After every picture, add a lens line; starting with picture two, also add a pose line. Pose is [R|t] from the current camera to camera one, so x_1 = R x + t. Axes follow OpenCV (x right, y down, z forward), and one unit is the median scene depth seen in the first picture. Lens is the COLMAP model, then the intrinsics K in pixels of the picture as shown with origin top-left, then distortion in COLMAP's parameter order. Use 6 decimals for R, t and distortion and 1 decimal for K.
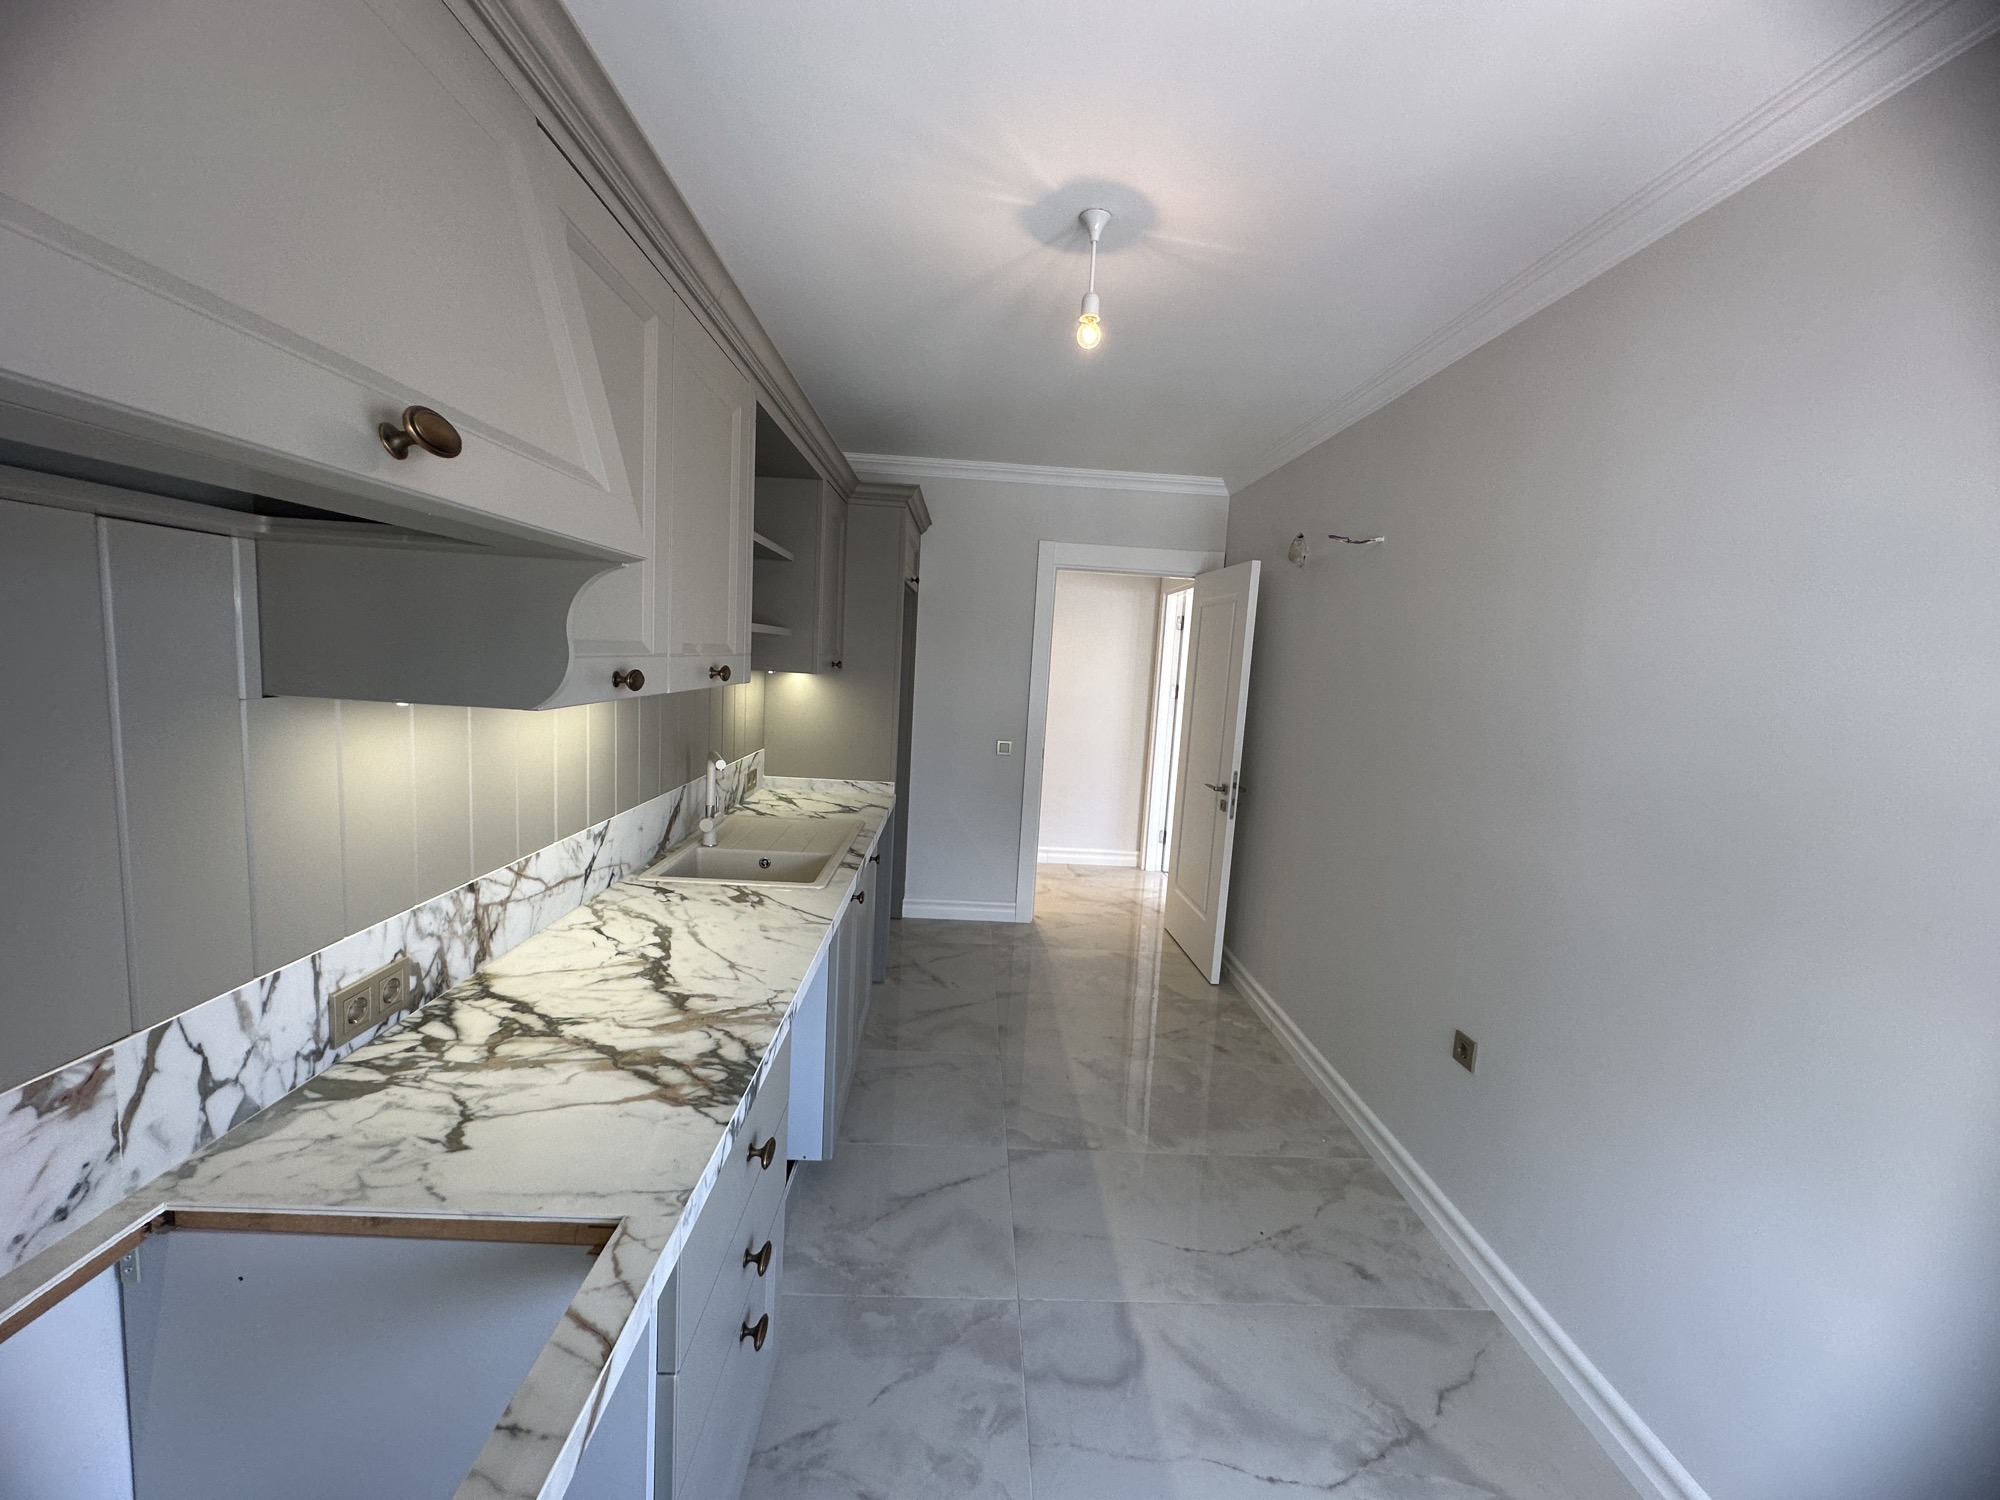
lens RADIAL K [[795.6, 0, 999.1], [0, 795.6, 748.8], [0, 0, 1]] dist [-0.002510, 0.000049]
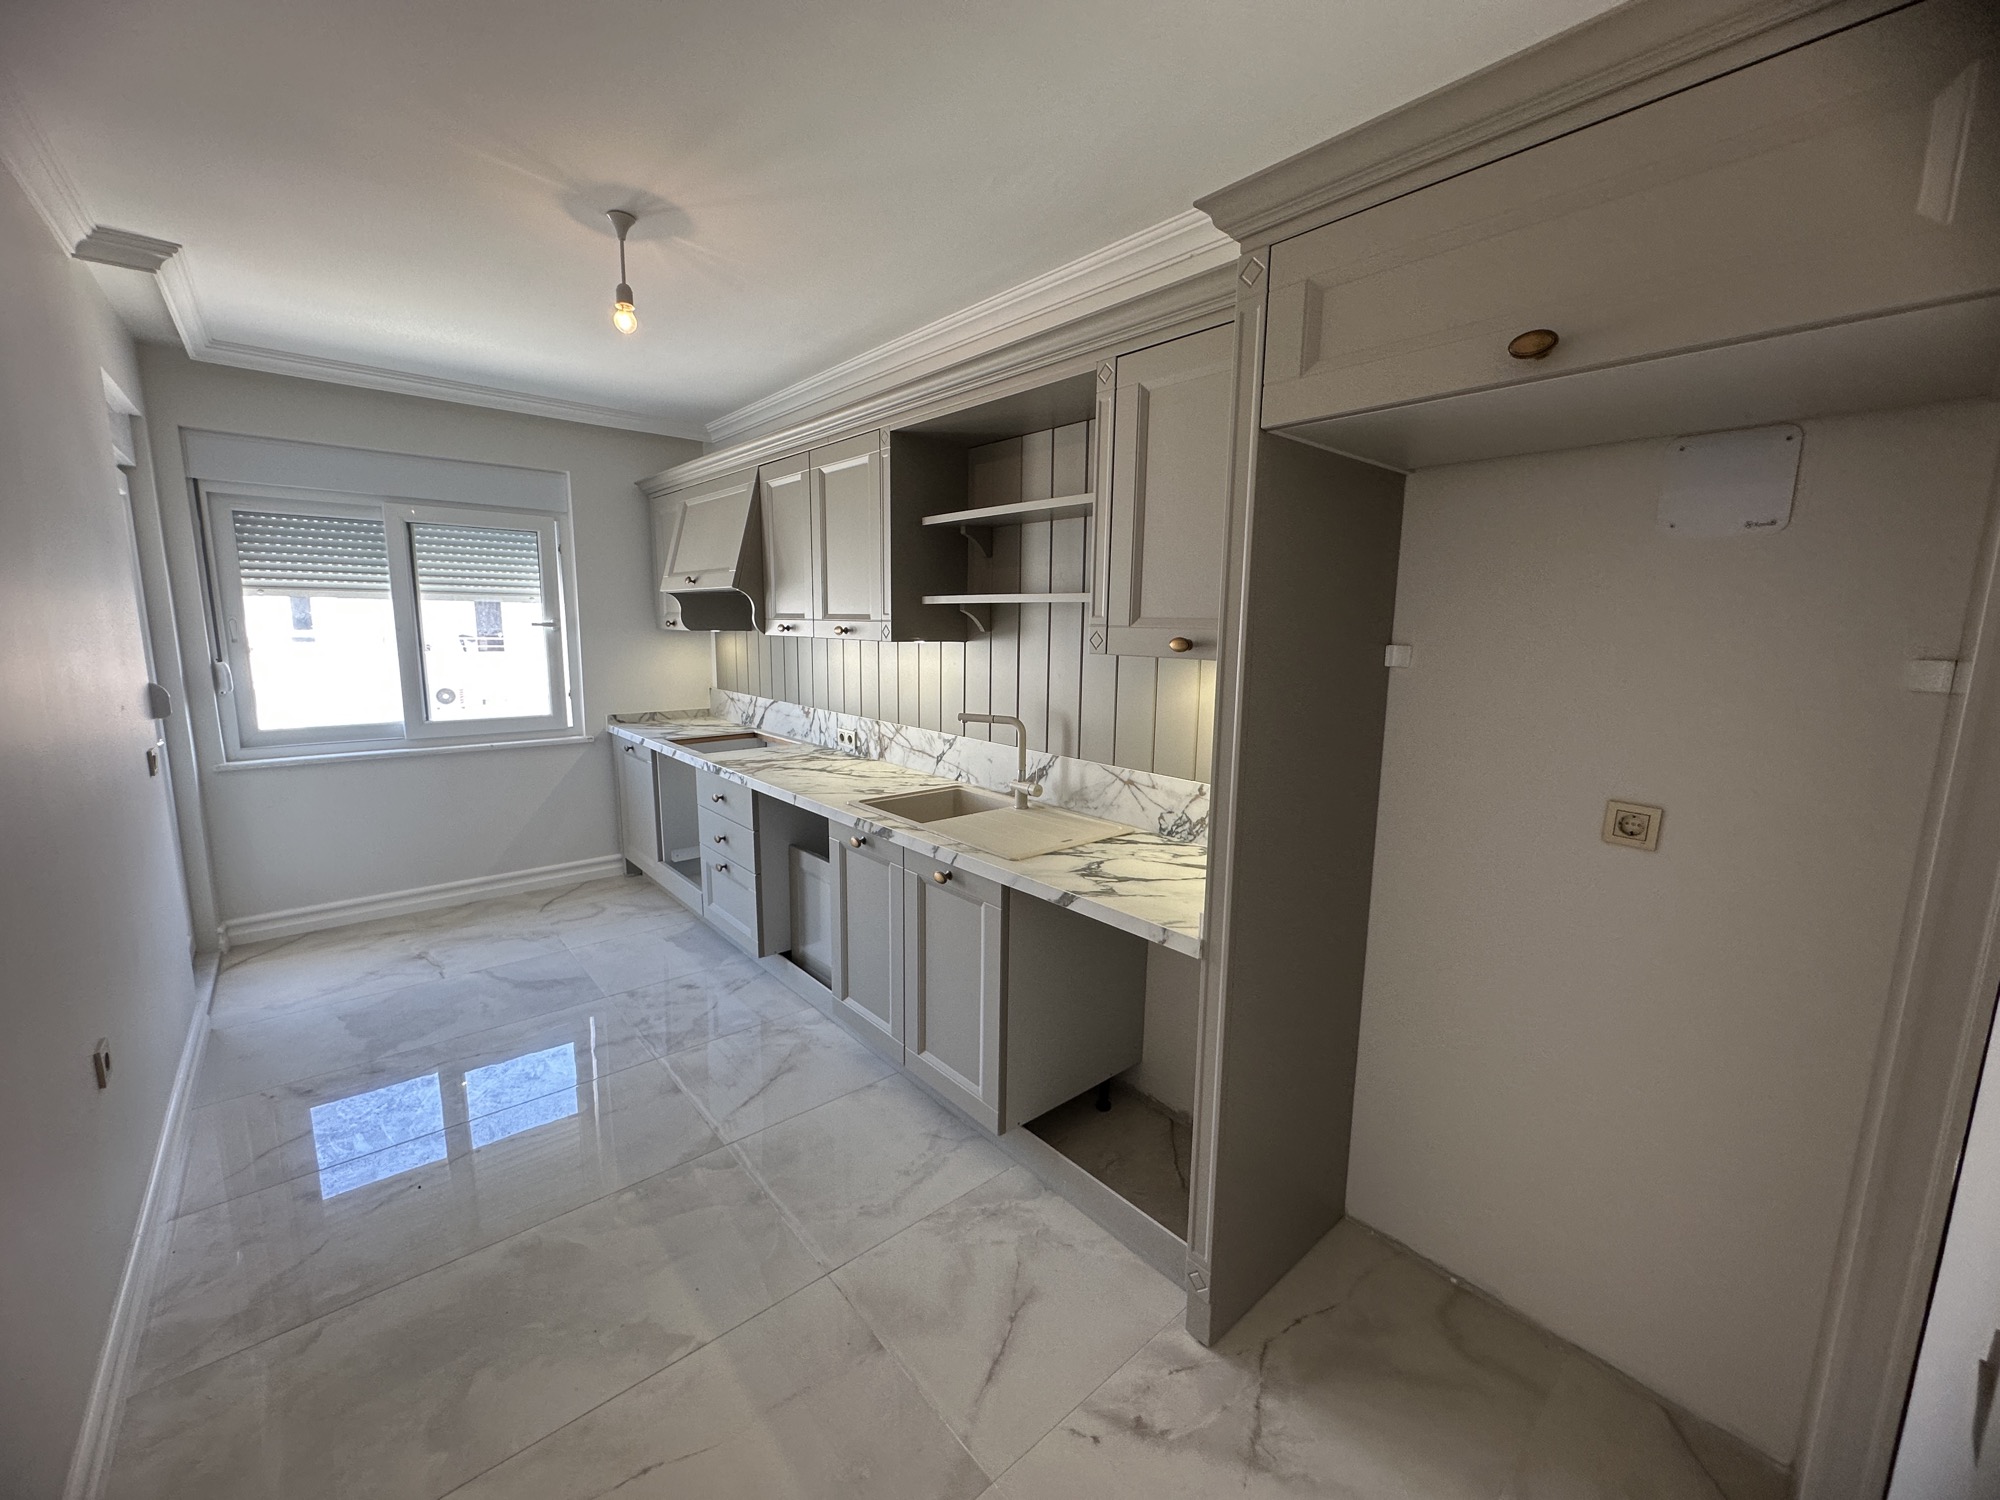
lens RADIAL K [[795.6, 0, 1002.9], [0, 795.6, 750.2], [0, 0, 1]] dist [-0.002510, 0.000049]
pose [[-0.774608, 0.030822, -0.631690, 0.623746], [-0.133680, 0.968265, 0.211170, -0.334687], [0.618152, 0.248018, -0.745905, 3.355966]]
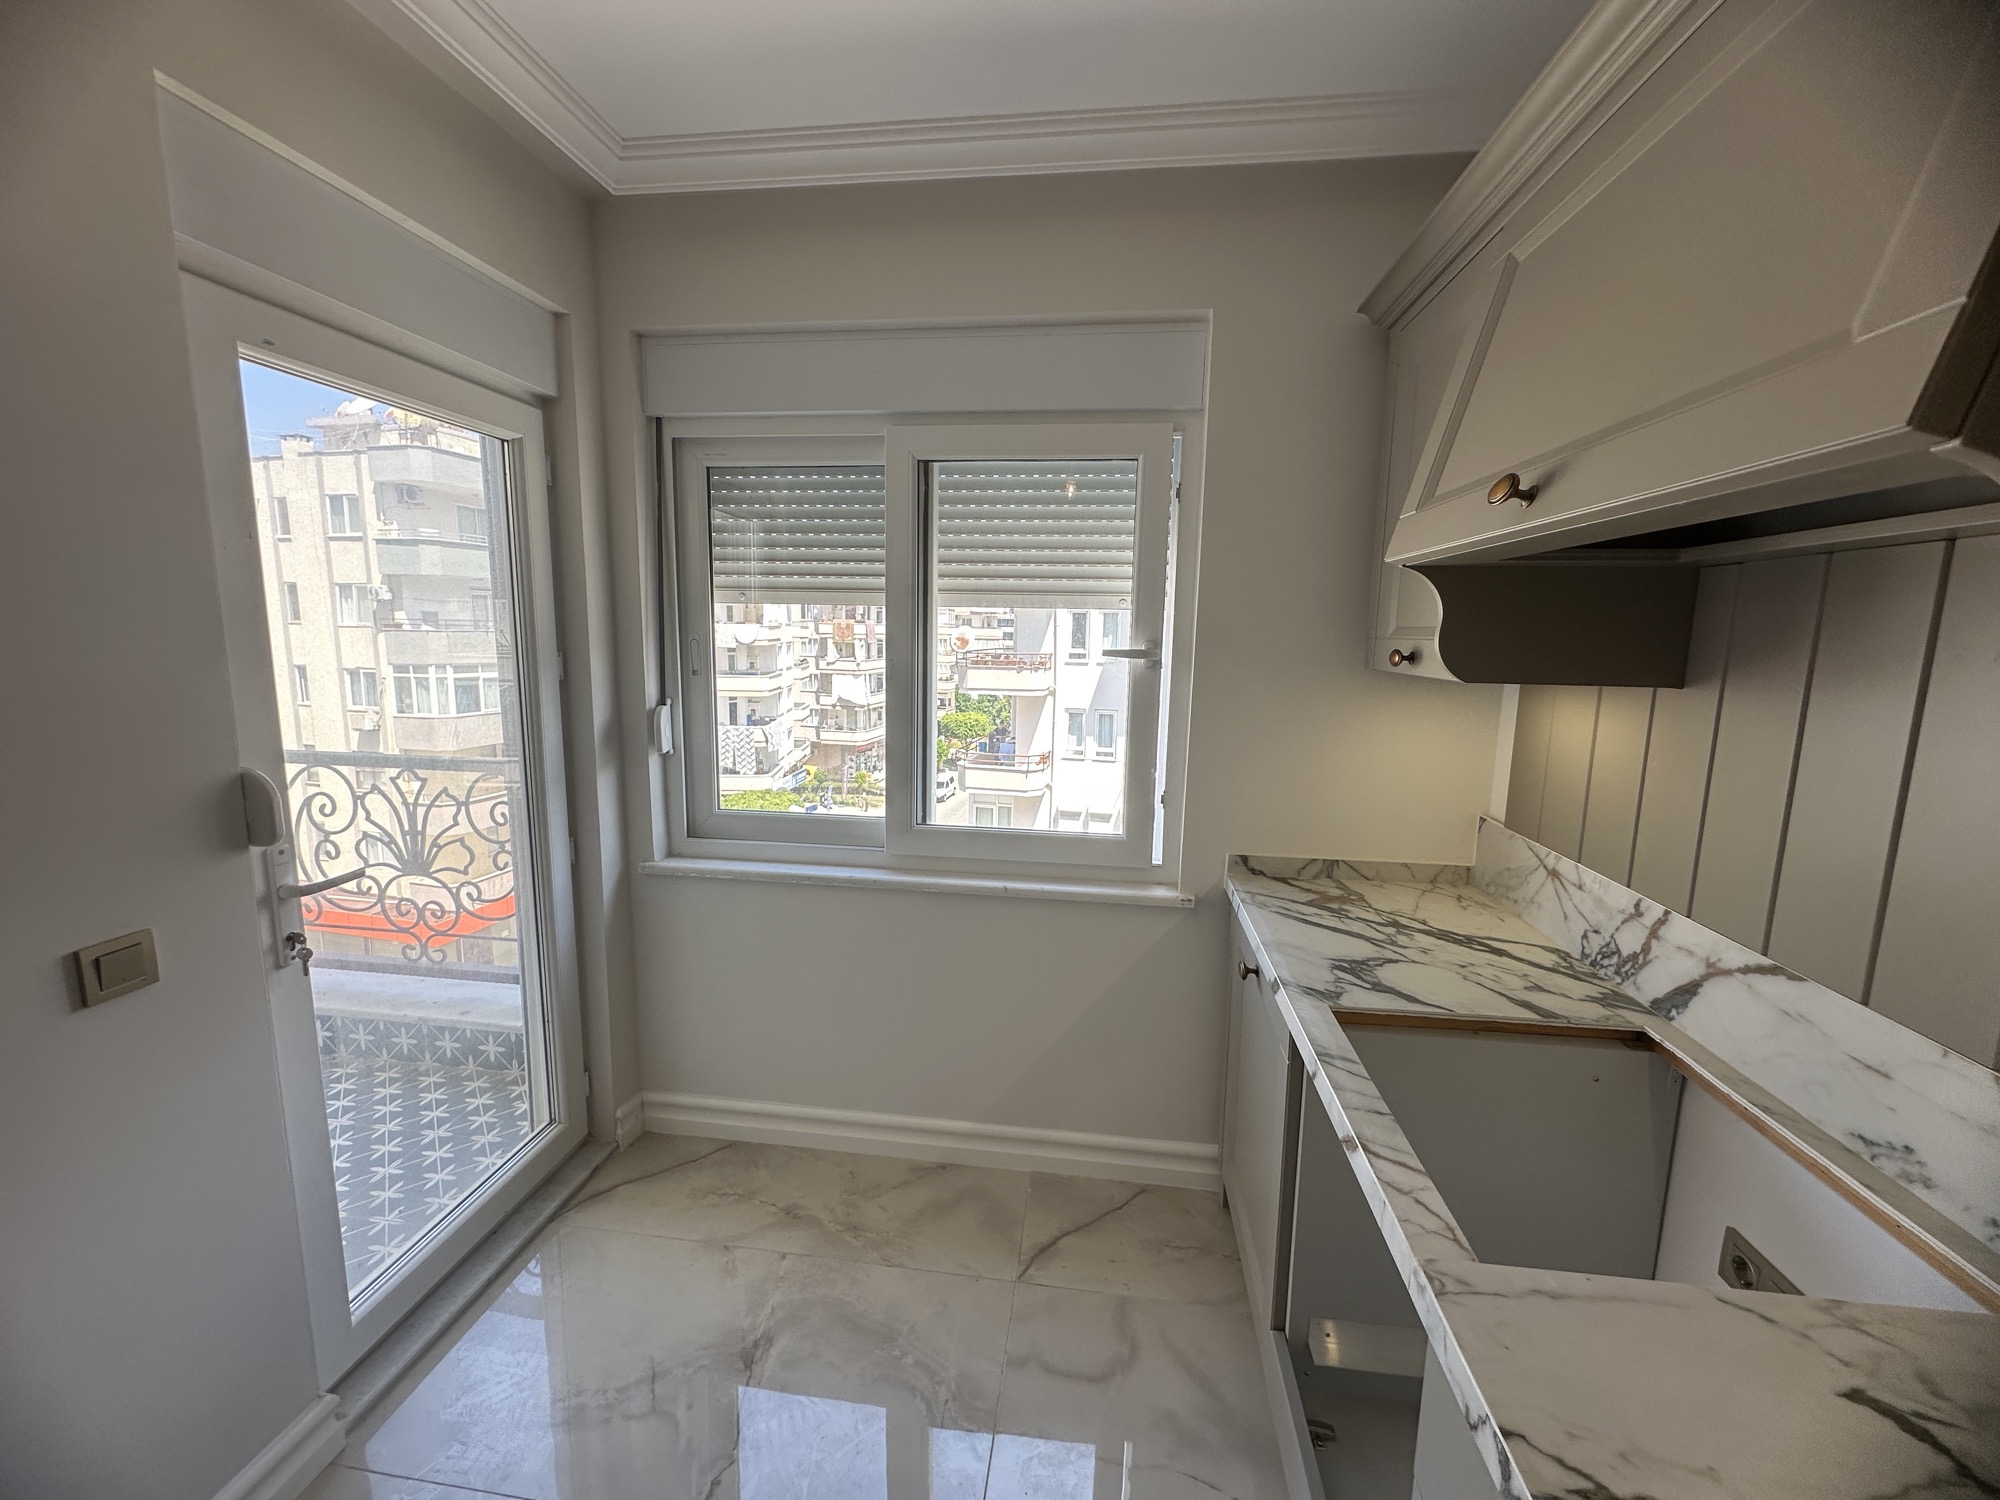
lens RADIAL K [[795.6, 0, 1001.7], [0, 795.6, 739.7], [0, 0, 1]] dist [-0.002510, 0.000049]
pose [[-0.982897, -0.099735, 0.154813, 0.015931], [-0.057189, 0.964398, 0.258199, -0.128274], [-0.175053, 0.244929, -0.953607, 1.290264]]
